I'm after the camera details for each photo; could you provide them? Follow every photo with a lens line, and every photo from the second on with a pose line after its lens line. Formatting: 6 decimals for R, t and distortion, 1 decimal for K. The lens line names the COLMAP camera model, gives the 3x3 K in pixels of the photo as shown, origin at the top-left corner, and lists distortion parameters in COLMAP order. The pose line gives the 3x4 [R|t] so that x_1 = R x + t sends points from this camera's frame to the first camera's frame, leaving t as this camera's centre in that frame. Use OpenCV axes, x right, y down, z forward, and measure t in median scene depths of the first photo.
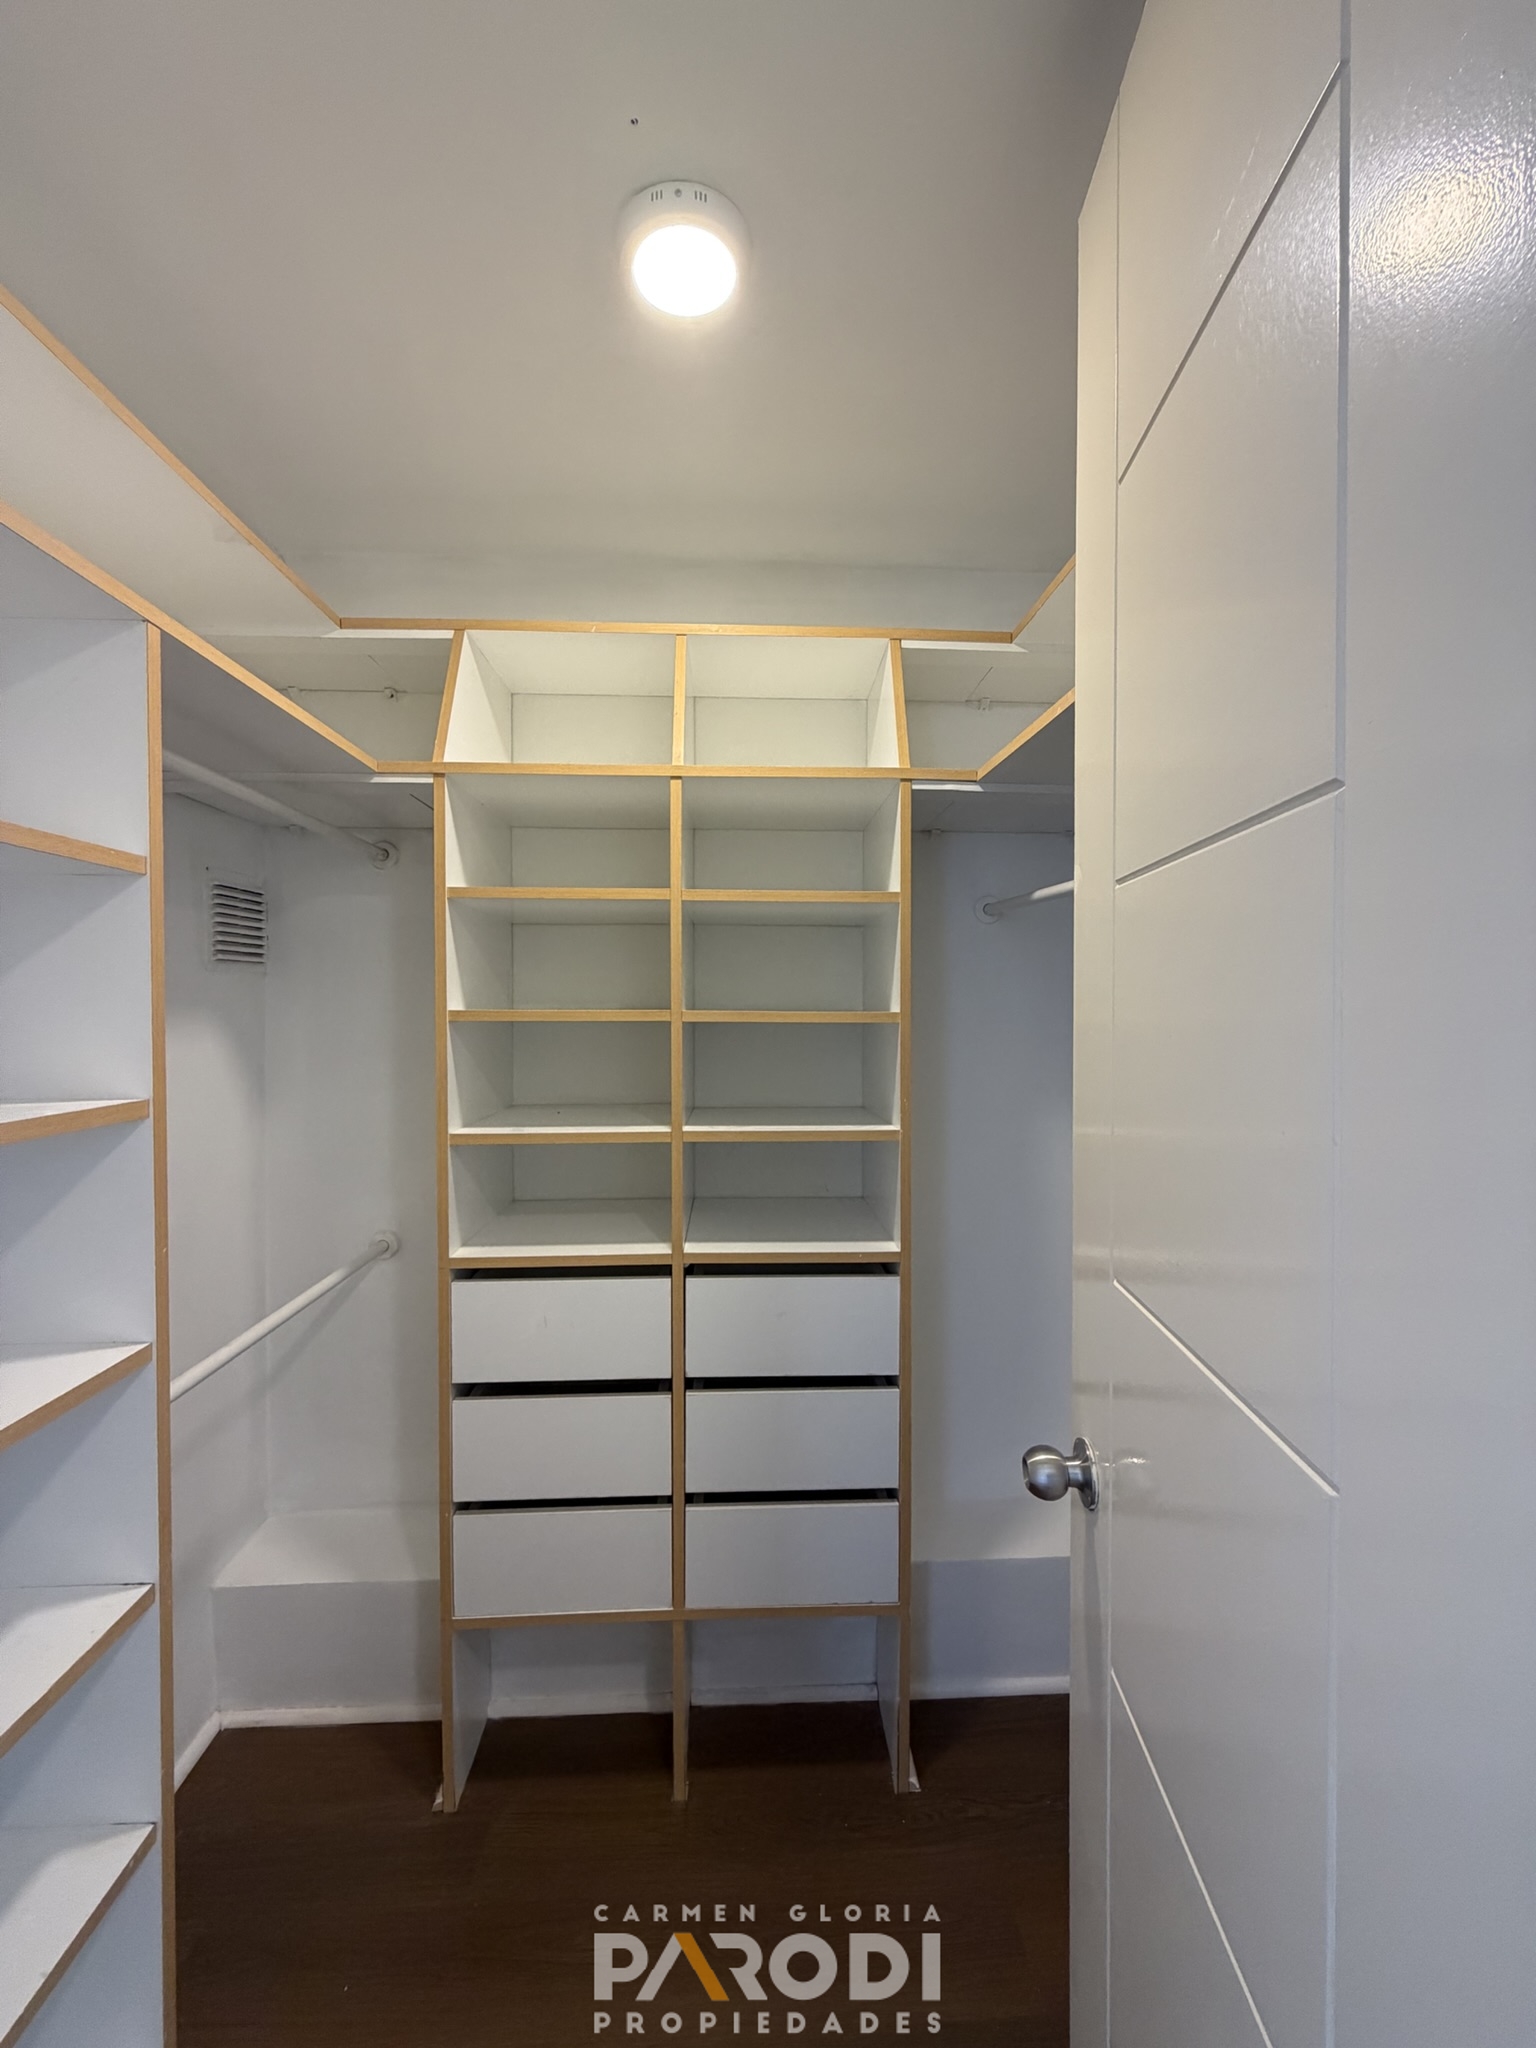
lens RADIAL K [[816.3, 0, 761.4], [0, 816.3, 1020.7], [0, 0, 1]] dist [-0.000678, 0.000152]
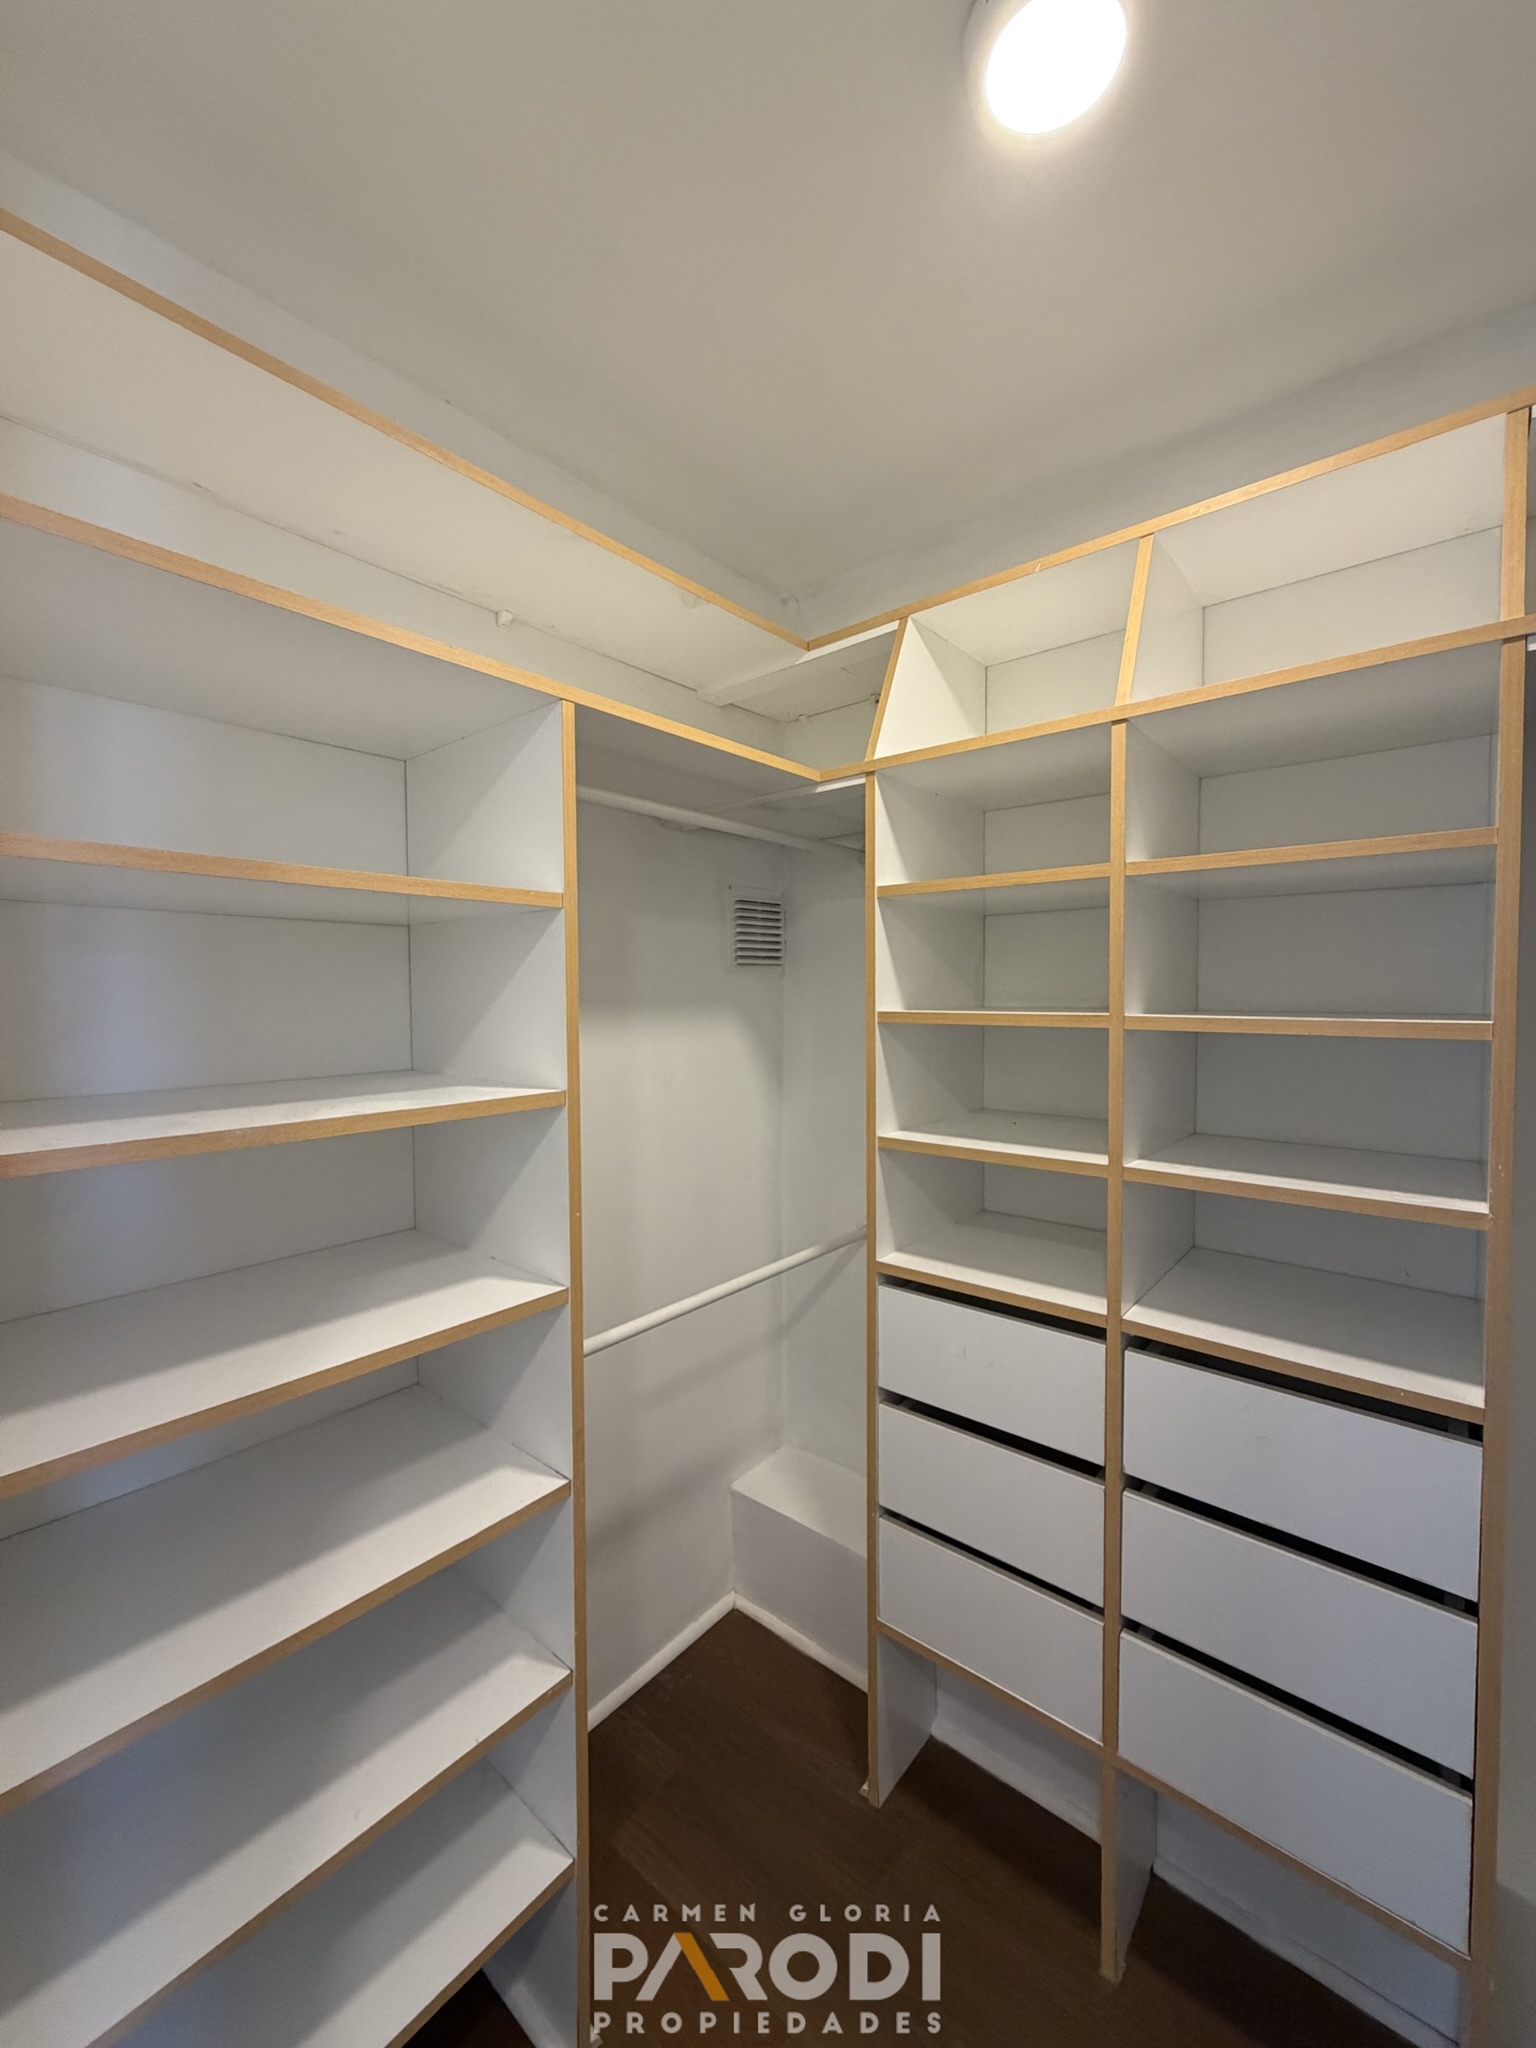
lens RADIAL K [[816.3, 0, 768.5], [0, 816.3, 1021.0], [0, 0, 1]] dist [-0.000678, 0.000152]
pose [[0.738418, 0.019883, -0.674050, 0.180328], [-0.005584, 0.999711, 0.023372, -0.023132], [0.674321, -0.013494, 0.738315, 0.177579]]
